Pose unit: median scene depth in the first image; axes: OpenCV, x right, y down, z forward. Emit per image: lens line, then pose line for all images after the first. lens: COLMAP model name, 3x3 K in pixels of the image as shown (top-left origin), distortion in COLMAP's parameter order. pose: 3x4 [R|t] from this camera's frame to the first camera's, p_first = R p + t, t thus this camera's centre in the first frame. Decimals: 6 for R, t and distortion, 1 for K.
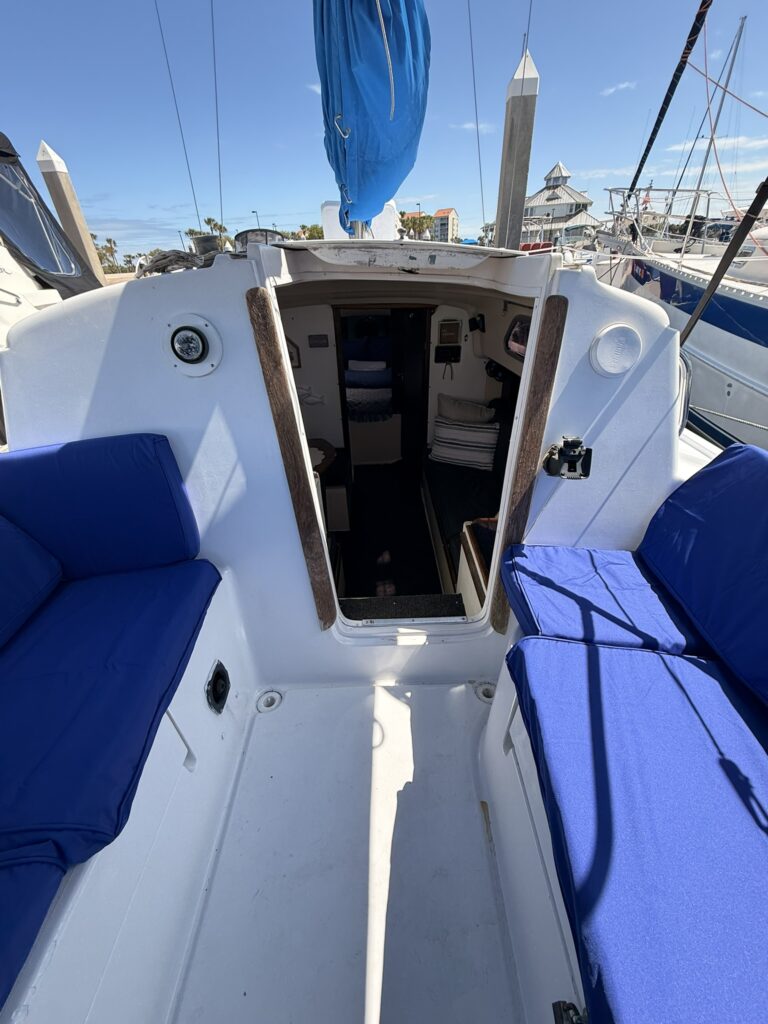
lens RADIAL K [[405.3, 0, 386.8], [0, 405.3, 512.7], [0, 0, 1]] dist [0.003546, -0.000760]
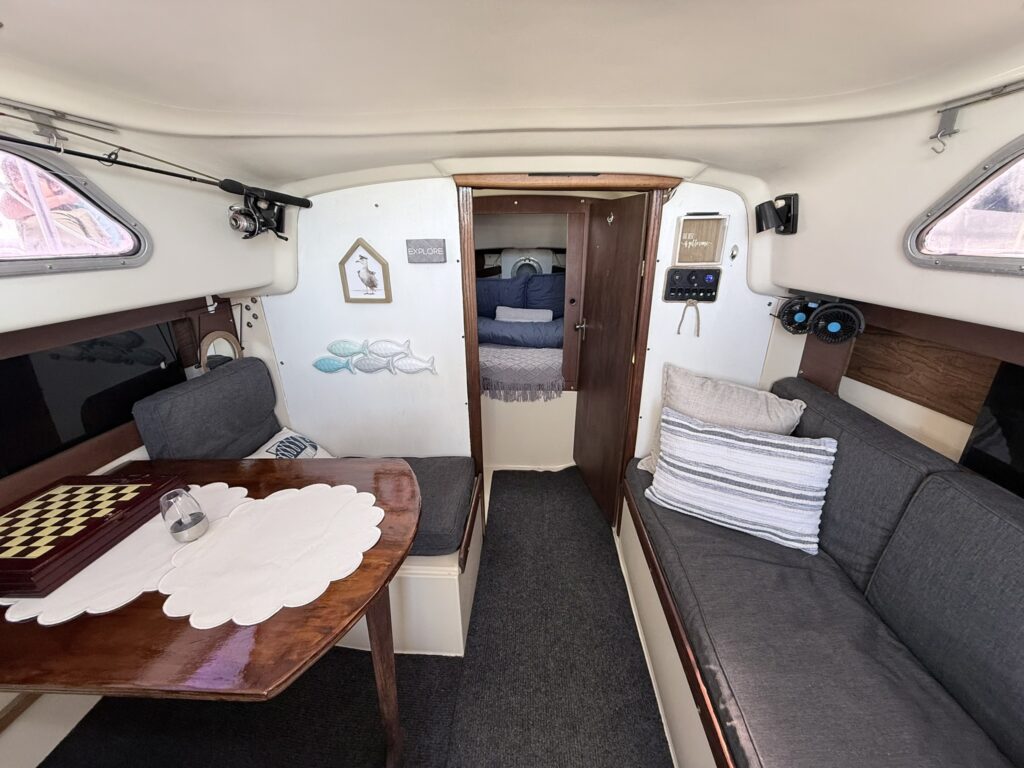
lens RADIAL K [[405.3, 0, 509.1], [0, 405.3, 383.9], [0, 0, 1]] dist [0.003546, -0.000760]
pose [[0.995668, 0.045602, -0.081026, -0.020249], [-0.061540, 0.976478, -0.206649, -0.161898], [0.069697, 0.210740, 0.975054, 0.534493]]
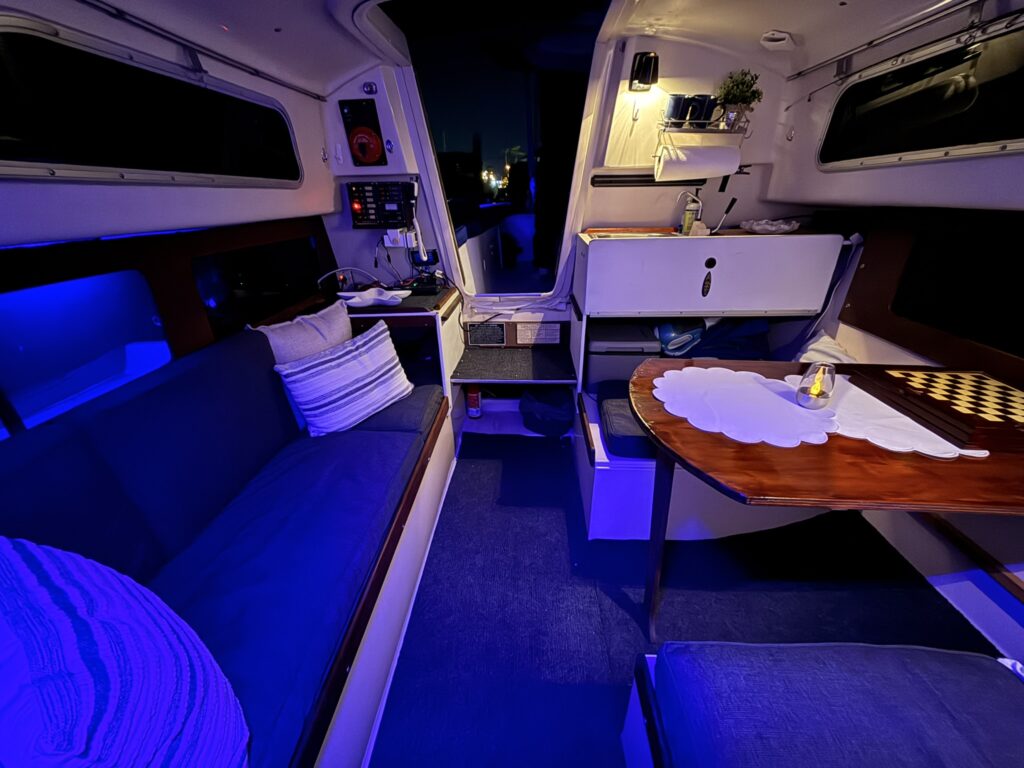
lens RADIAL K [[405.3, 0, 506.9], [0, 405.3, 385.6], [0, 0, 1]] dist [0.003546, -0.000760]
pose [[-0.995048, 0.007941, 0.099080, -0.034685], [0.087989, 0.534052, 0.840860, -0.403153], [-0.046237, 0.845414, -0.532106, 0.982882]]
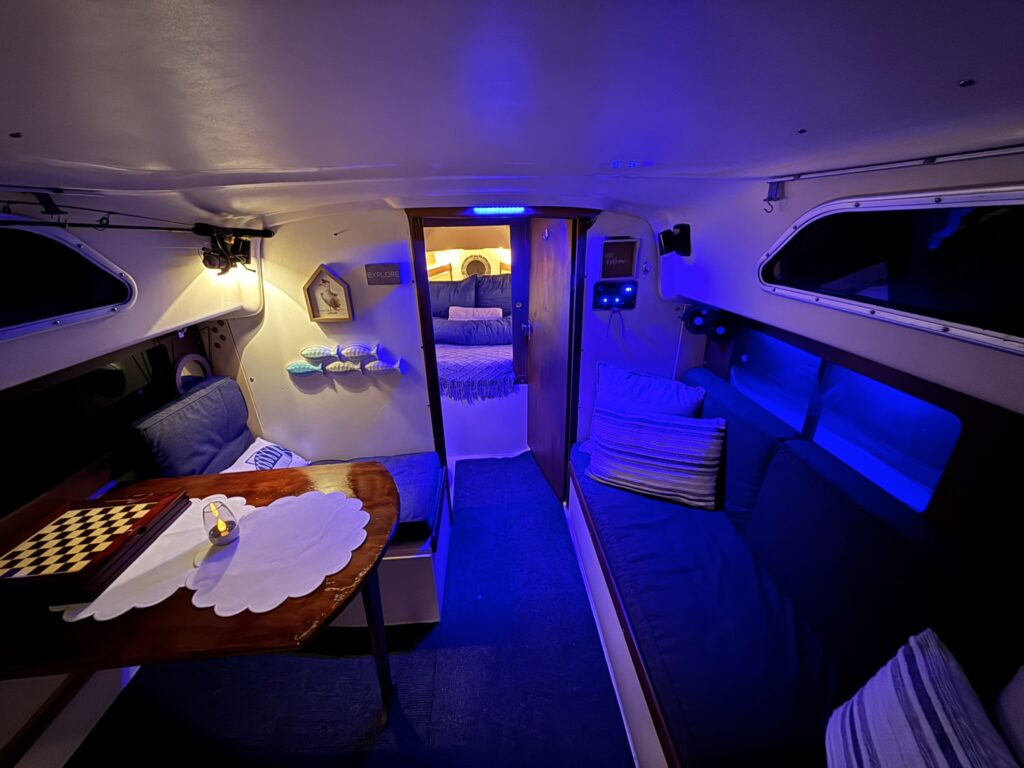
lens RADIAL K [[405.3, 0, 509.2], [0, 405.3, 385.1], [0, 0, 1]] dist [0.003546, -0.000760]
pose [[0.999602, -0.010822, 0.026062, -0.013976], [0.015042, 0.985737, -0.167621, -0.170961], [-0.023876, 0.167947, 0.985507, 0.456132]]
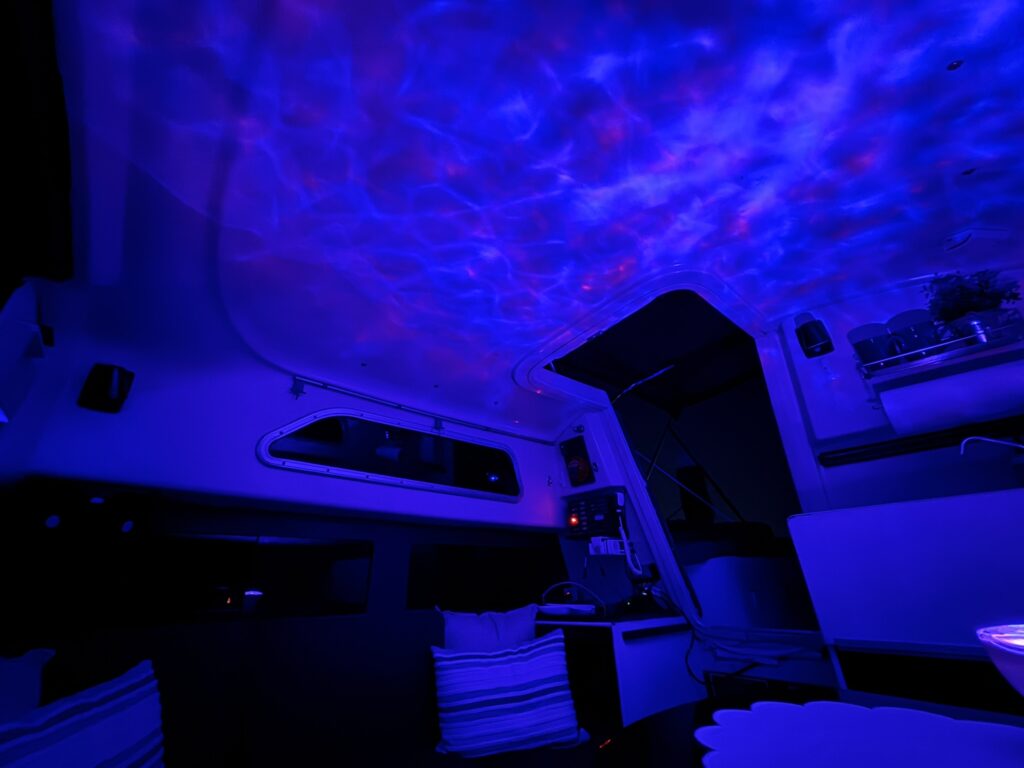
lens RADIAL K [[405.3, 0, 509.1], [0, 405.3, 389.5], [0, 0, 1]] dist [0.003546, -0.000760]
pose [[-0.625229, 0.373199, 0.685428, -0.228796], [0.452010, 0.889119, -0.071793, -0.248586], [-0.636220, 0.264933, -0.724593, 0.942217]]
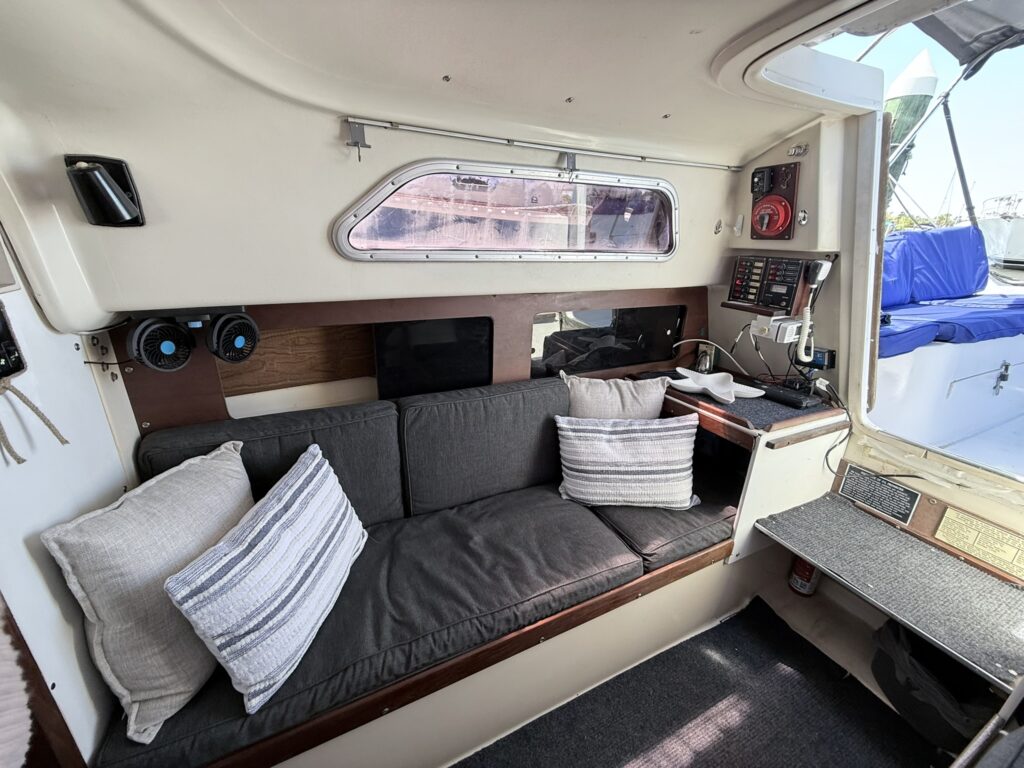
lens RADIAL K [[405.3, 0, 514.2], [0, 405.3, 384.6], [0, 0, 1]] dist [0.003546, -0.000760]
pose [[-0.410516, -0.299303, 0.861333, -0.121601], [0.470788, 0.739392, 0.481310, -0.344085], [-0.780920, 0.603090, -0.162624, 0.831051]]
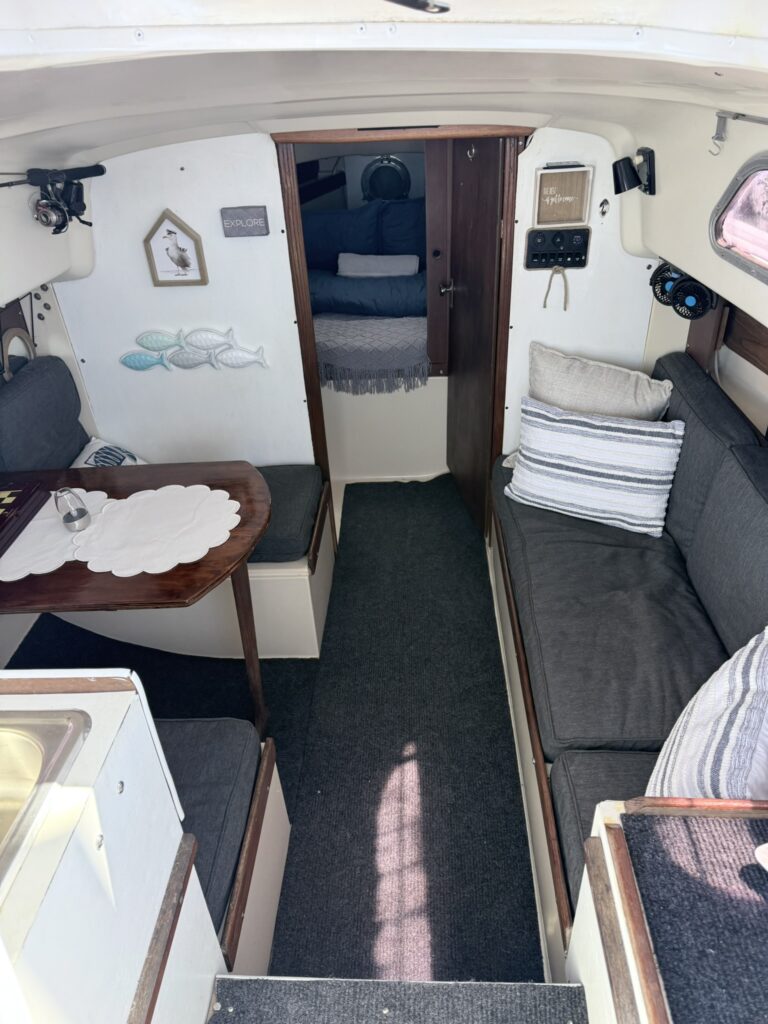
lens RADIAL K [[721.7, 0, 381.3], [0, 721.7, 519.6], [0, 0, 1]] dist [0.048118, -0.035455]
pose [[0.996739, 0.019709, -0.078253, 0.035470], [-0.018252, 0.999647, 0.019299, -0.125850], [0.078606, -0.017808, 0.996747, 0.242742]]
